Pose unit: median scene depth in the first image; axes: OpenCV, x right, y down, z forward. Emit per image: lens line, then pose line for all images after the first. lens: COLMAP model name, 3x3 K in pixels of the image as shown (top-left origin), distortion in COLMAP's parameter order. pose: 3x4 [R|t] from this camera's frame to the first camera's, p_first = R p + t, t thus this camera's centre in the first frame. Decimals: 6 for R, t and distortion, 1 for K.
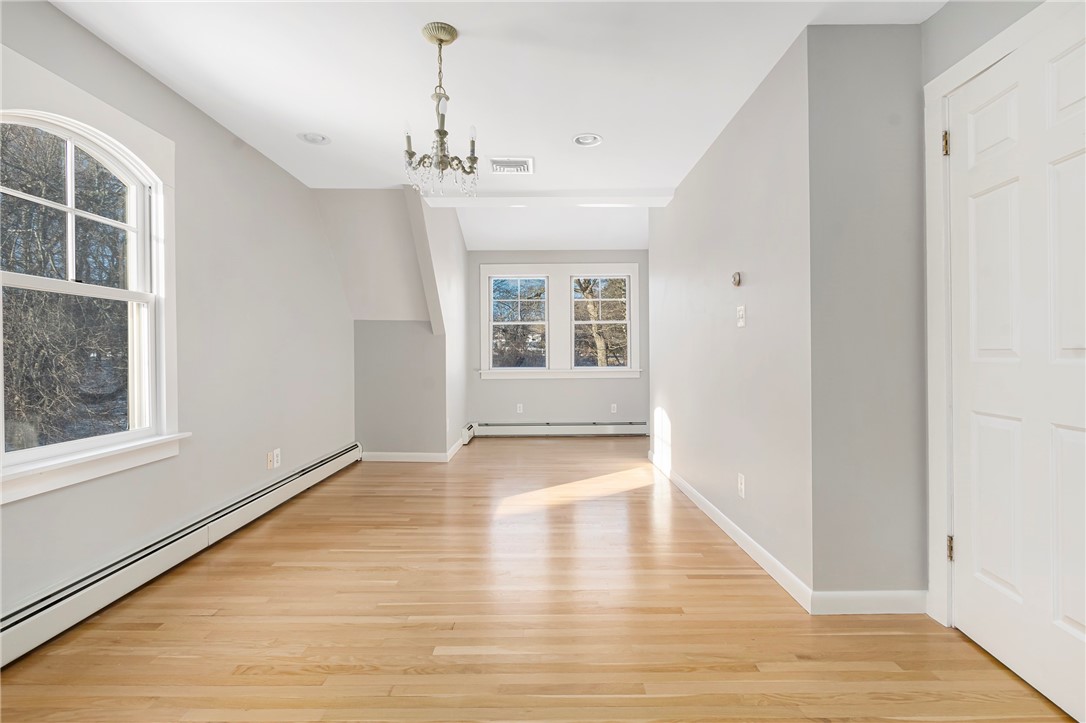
lens RADIAL K [[539.3, 0, 543.8], [0, 539.3, 357.5], [0, 0, 1]] dist [0.003180, 0.000014]
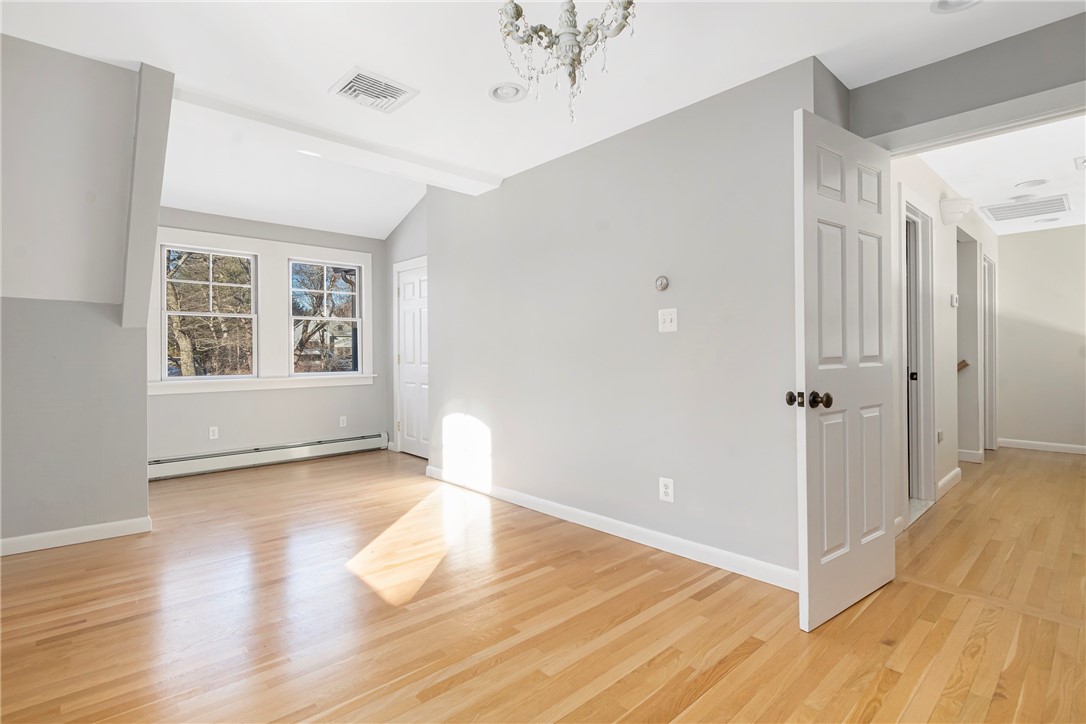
lens RADIAL K [[524.9, 0, 536.6], [0, 524.9, 352.4], [0, 0, 1]] dist [-0.002759, -0.000931]
pose [[0.738362, 0.005487, 0.674382, -0.207681], [0.003928, 0.999915, -0.012436, -0.002591], [-0.674393, 0.011831, 0.738278, 0.197786]]
